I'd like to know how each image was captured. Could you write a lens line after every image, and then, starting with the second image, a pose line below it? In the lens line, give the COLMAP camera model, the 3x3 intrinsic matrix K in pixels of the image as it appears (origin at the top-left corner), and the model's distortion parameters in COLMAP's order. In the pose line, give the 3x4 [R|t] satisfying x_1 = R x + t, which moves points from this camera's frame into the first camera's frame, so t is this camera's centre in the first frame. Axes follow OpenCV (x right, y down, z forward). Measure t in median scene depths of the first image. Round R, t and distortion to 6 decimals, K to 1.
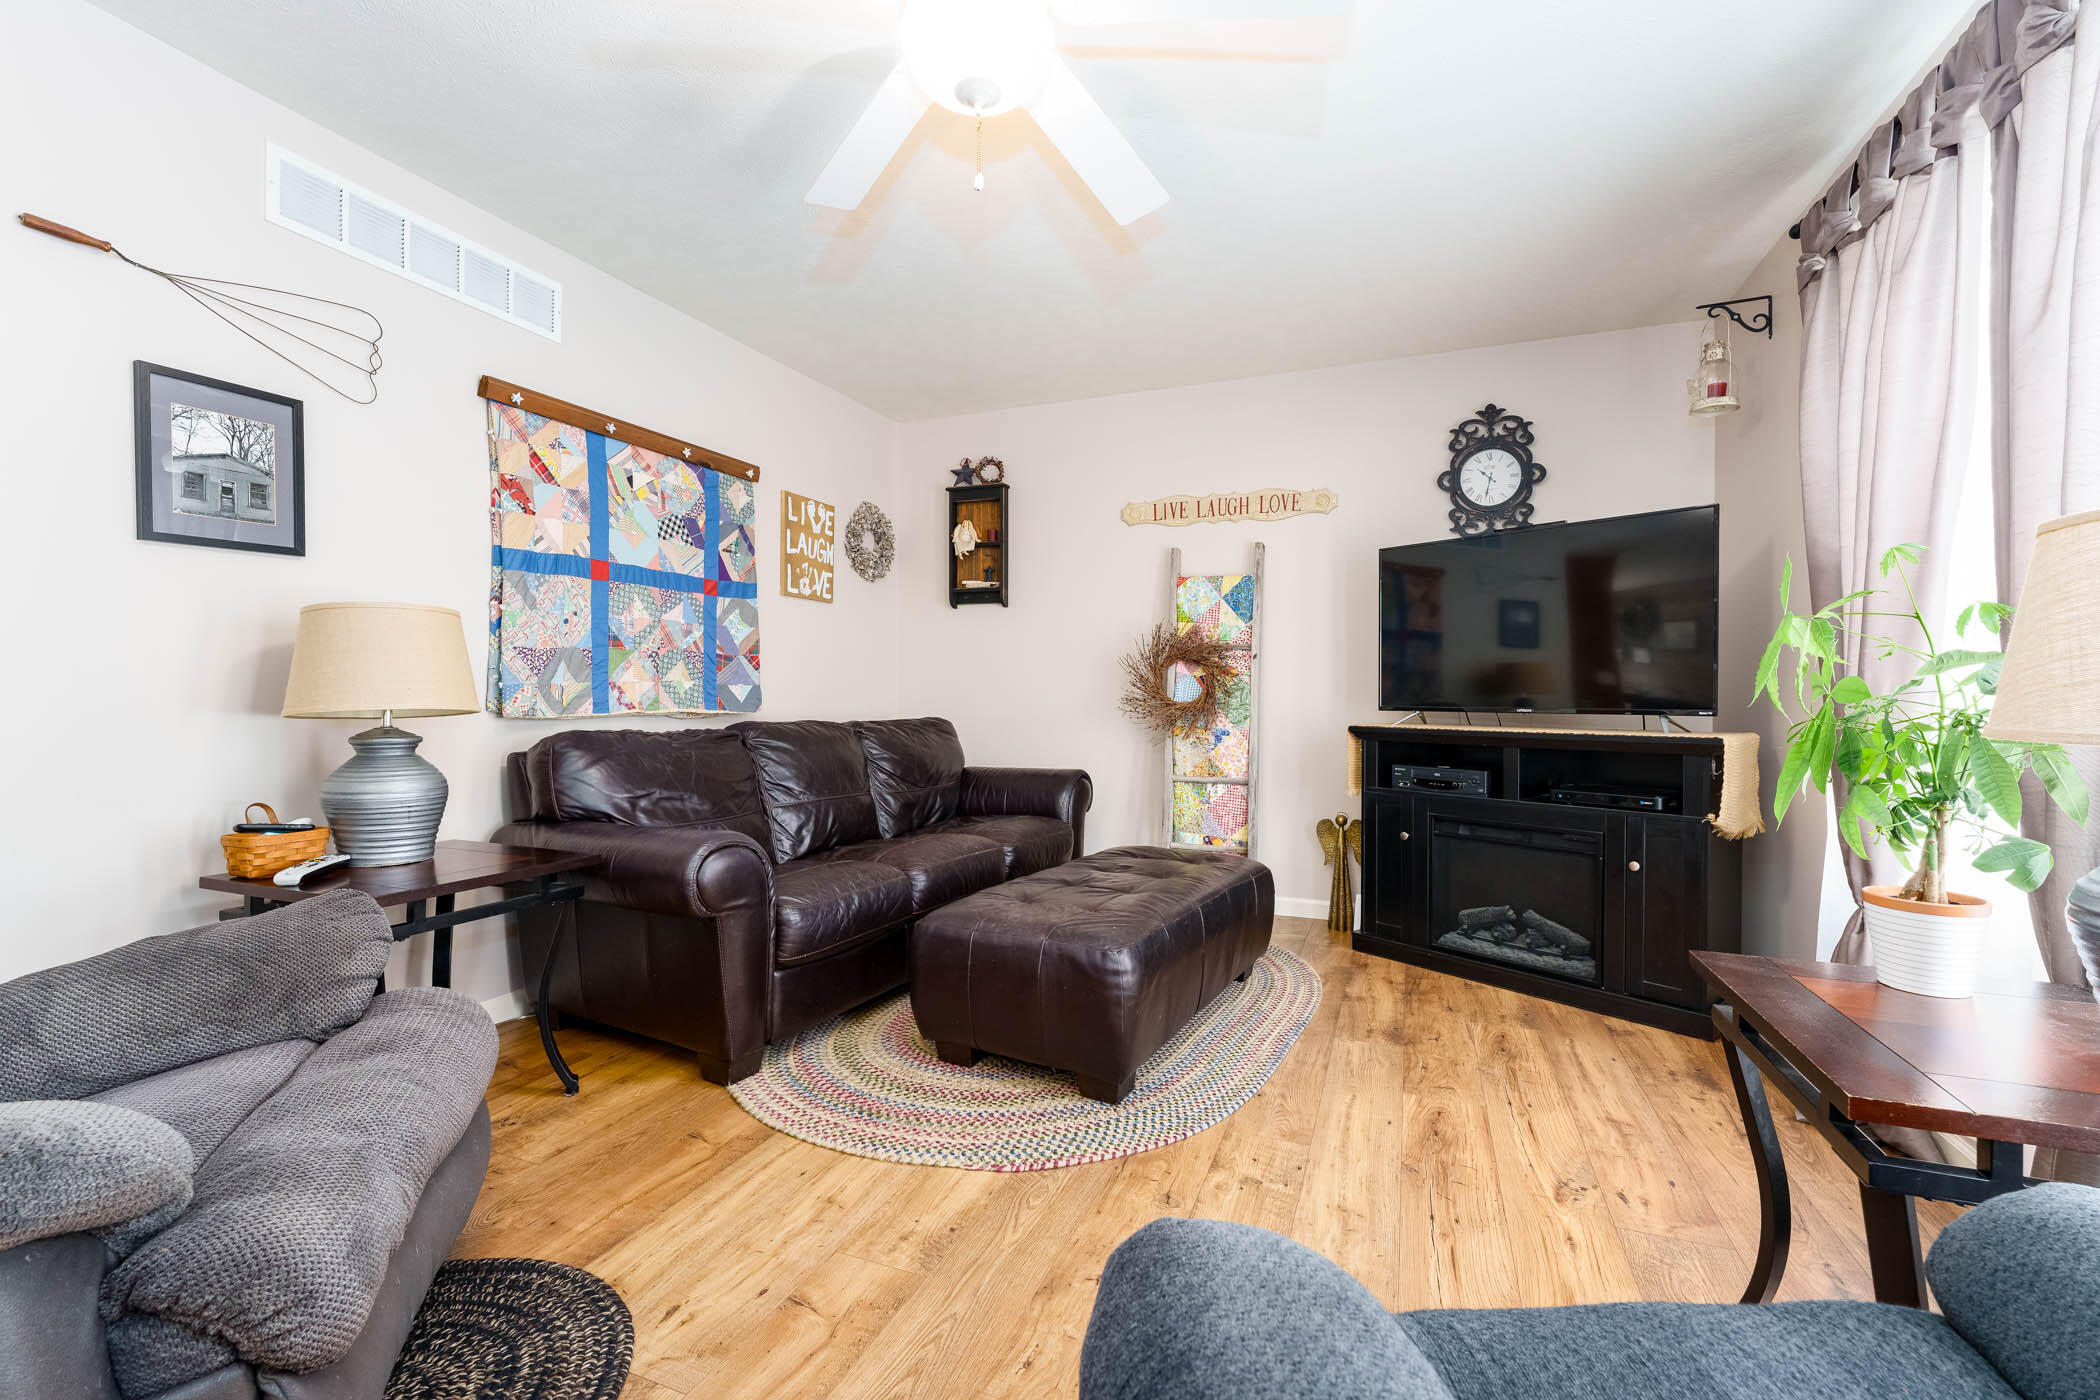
lens RADIAL K [[881.0, 0, 1050.0], [0, 881.0, 700.0], [0, 0, 1]] dist [-0.001046, -0.000678]
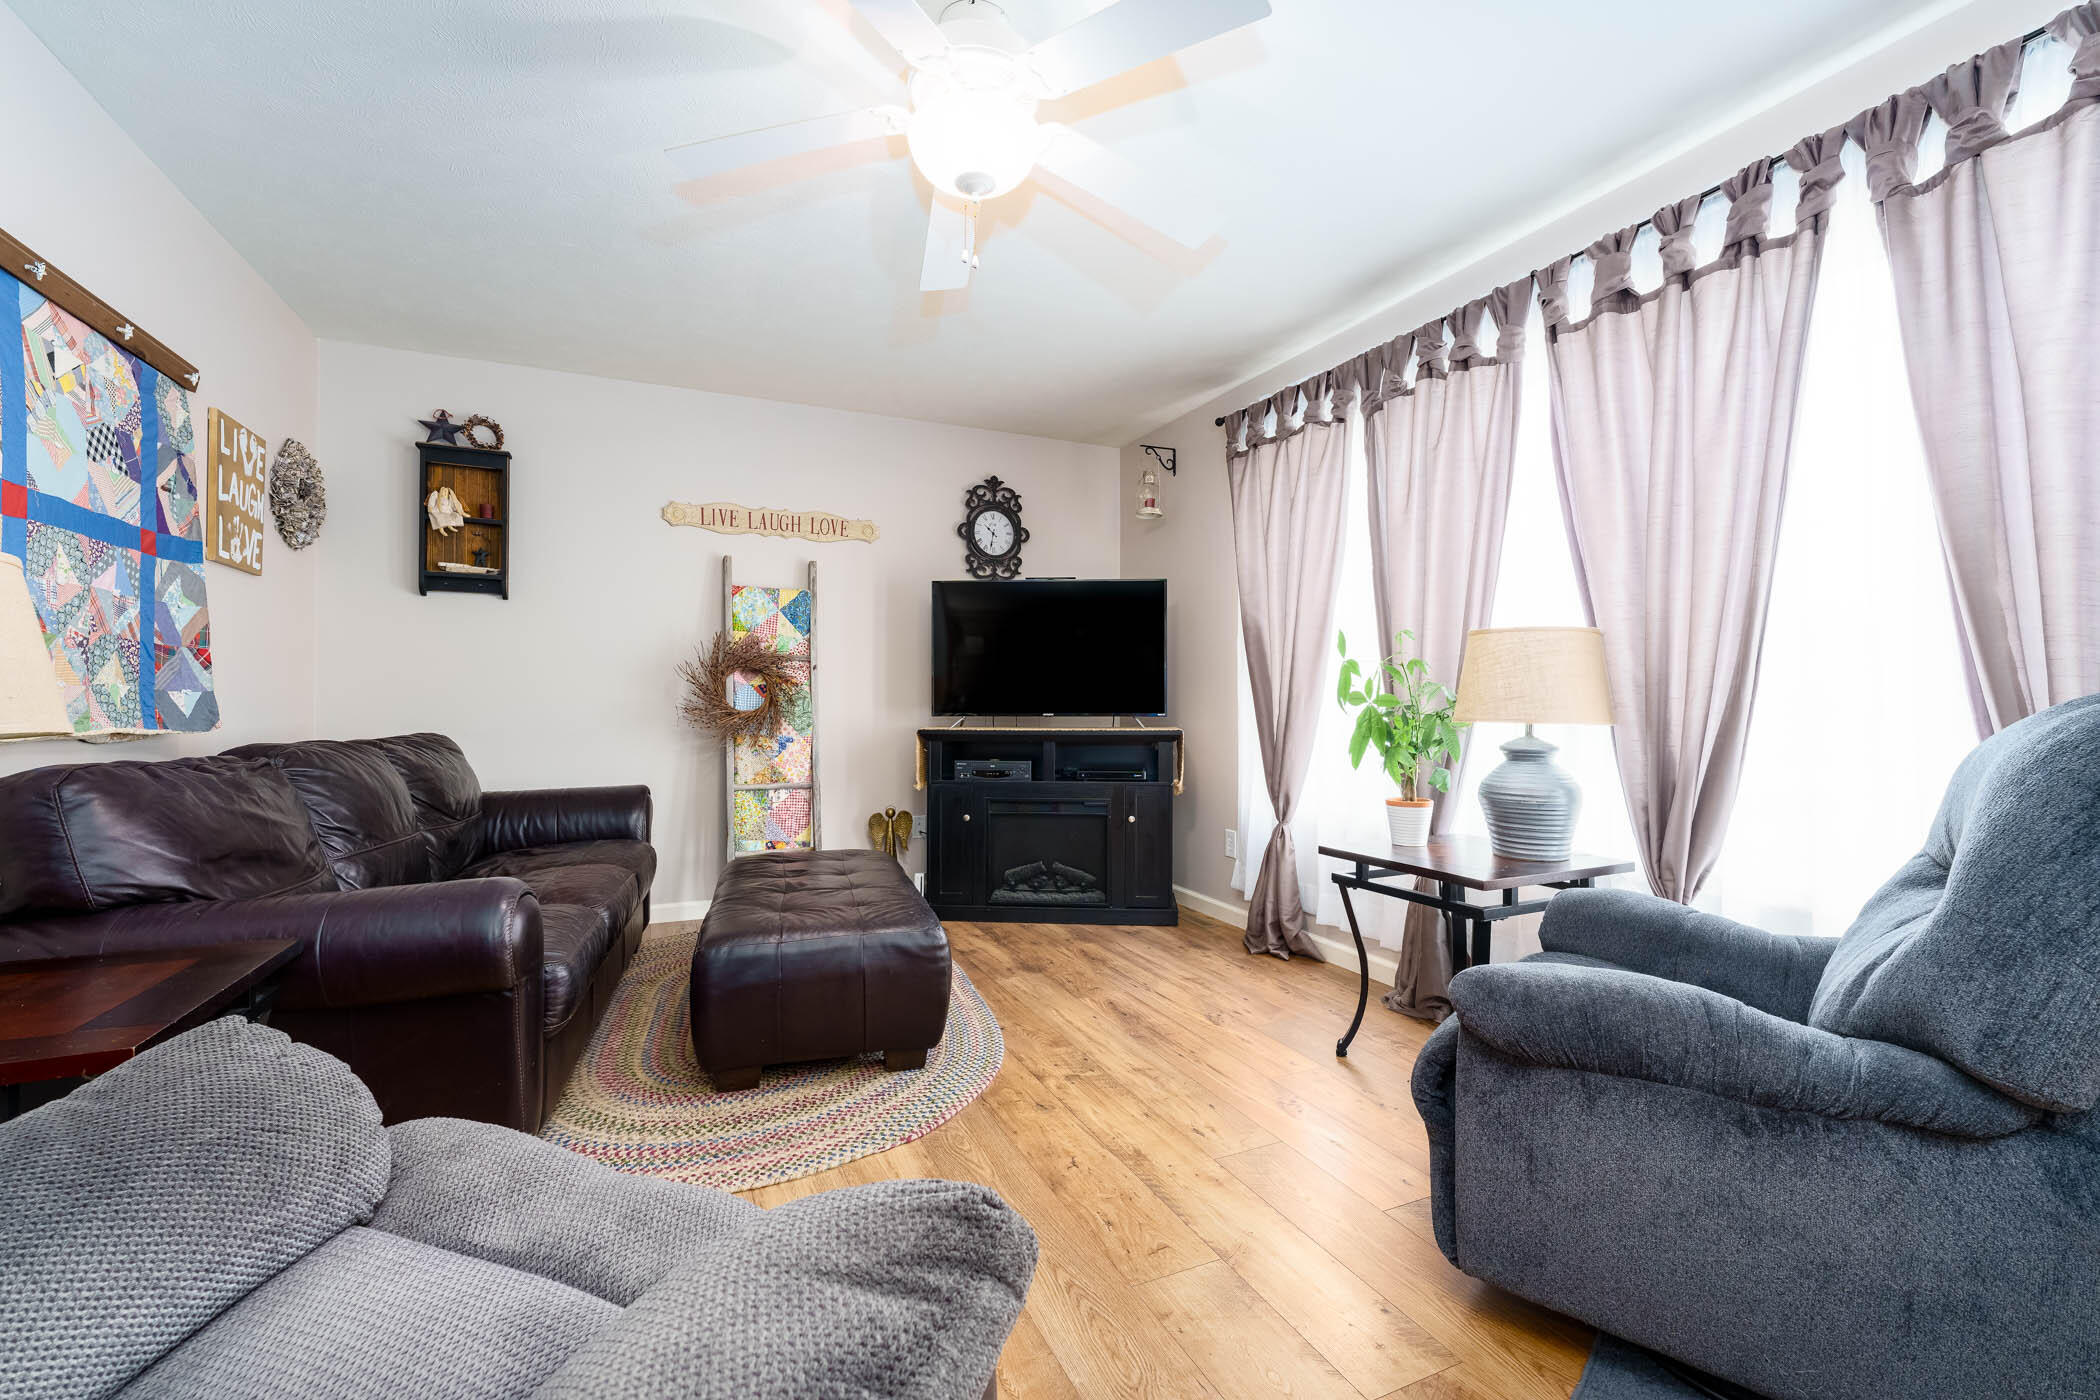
lens RADIAL K [[881.0, 0, 1050.0], [0, 881.0, 700.0], [0, 0, 1]] dist [-0.001046, -0.000678]
pose [[0.691107, -0.000154, 0.722753, -0.373702], [0.006641, 0.999959, -0.006137, -0.001709], [-0.722722, 0.009041, 0.691080, 0.059936]]
